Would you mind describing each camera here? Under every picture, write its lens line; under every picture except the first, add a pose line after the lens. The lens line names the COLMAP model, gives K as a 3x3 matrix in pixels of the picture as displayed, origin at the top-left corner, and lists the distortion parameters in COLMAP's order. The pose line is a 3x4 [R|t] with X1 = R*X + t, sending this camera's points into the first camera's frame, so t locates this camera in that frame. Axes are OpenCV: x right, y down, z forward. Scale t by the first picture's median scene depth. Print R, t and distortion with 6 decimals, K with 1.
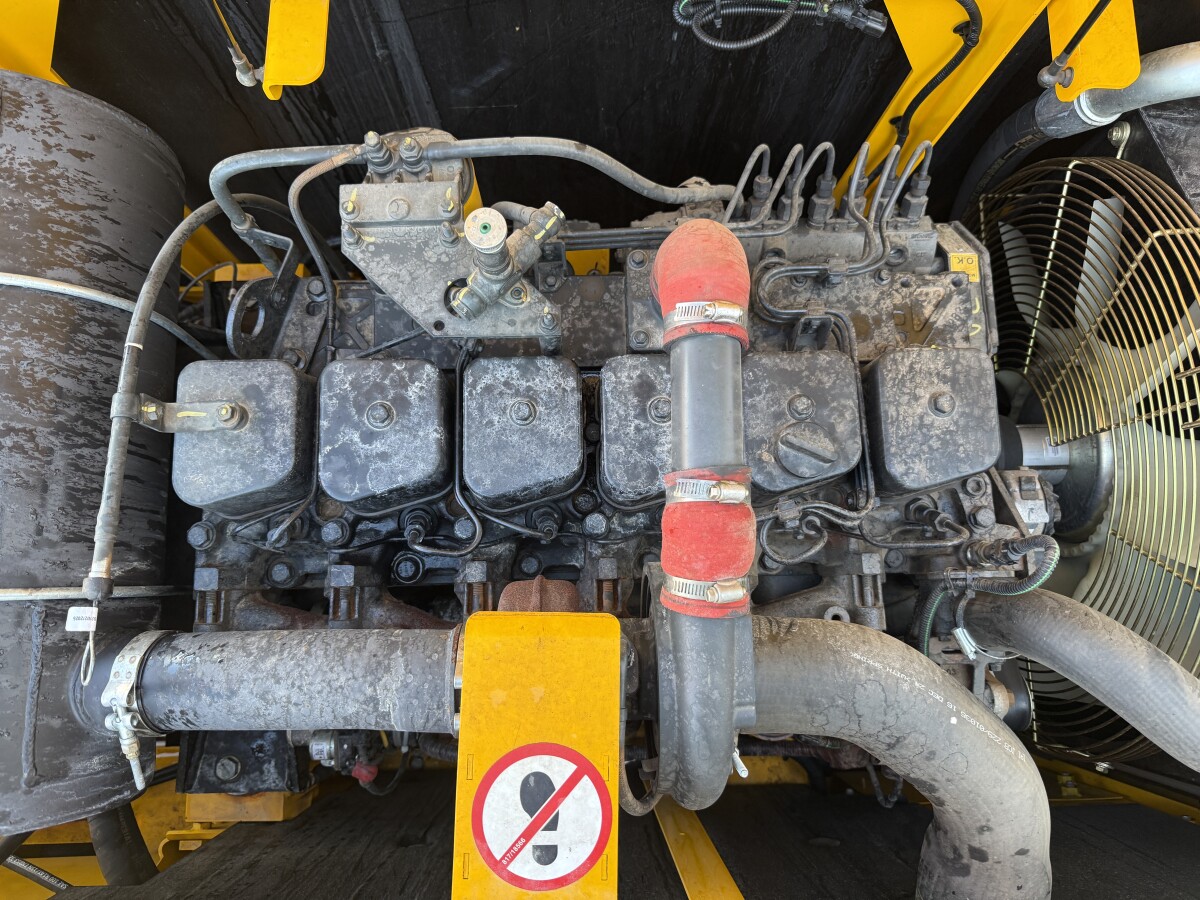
lens RADIAL K [[845.0, 0, 589.2], [0, 845.0, 447.6], [0, 0, 1]] dist [0.082837, -0.139249]
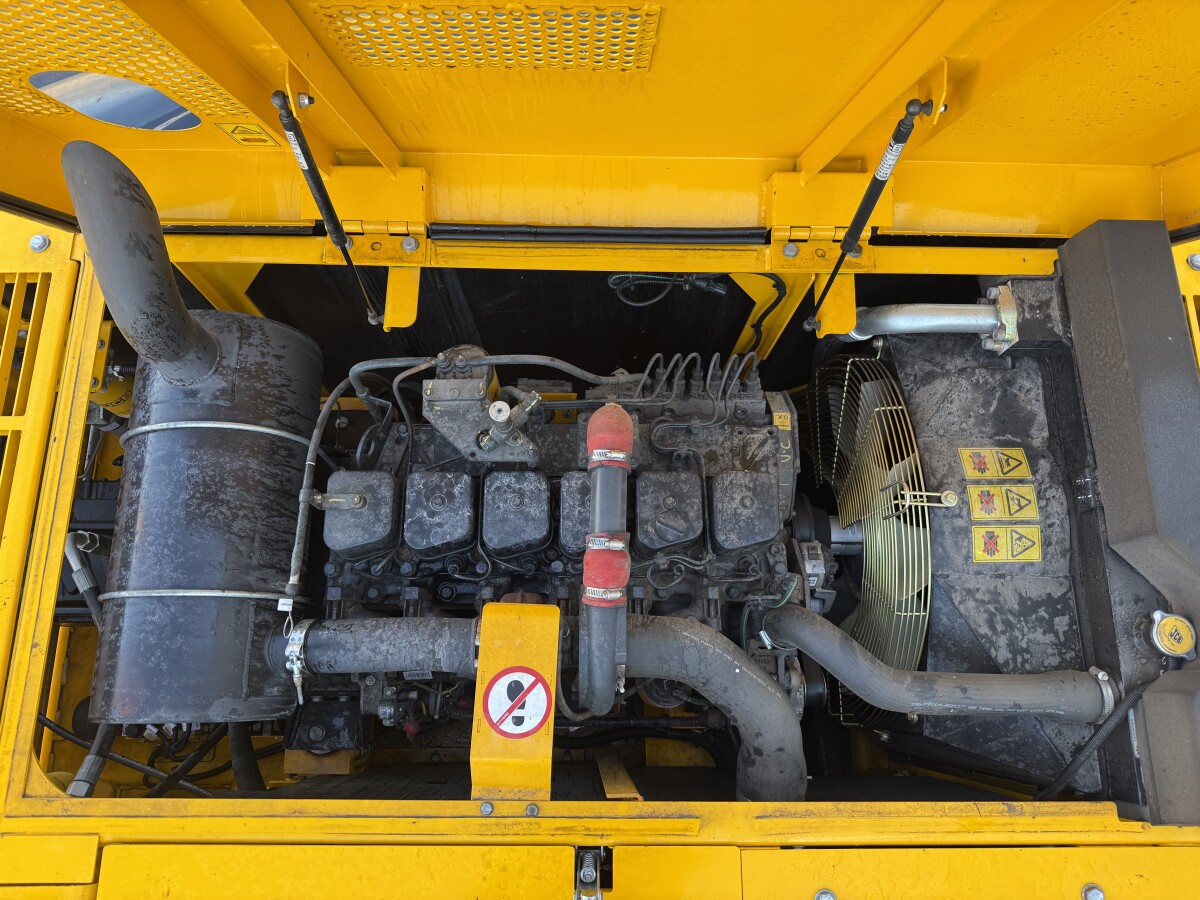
lens RADIAL K [[860.8, 0, 600.0], [0, 860.8, 450.0], [0, 0, 1]] dist [0.125323, -0.149210]
pose [[0.999782, 0.020873, -0.001057, 0.100149], [-0.020879, 0.995266, -0.094923, 0.019167], [-0.000930, 0.094925, 0.995484, -0.856124]]
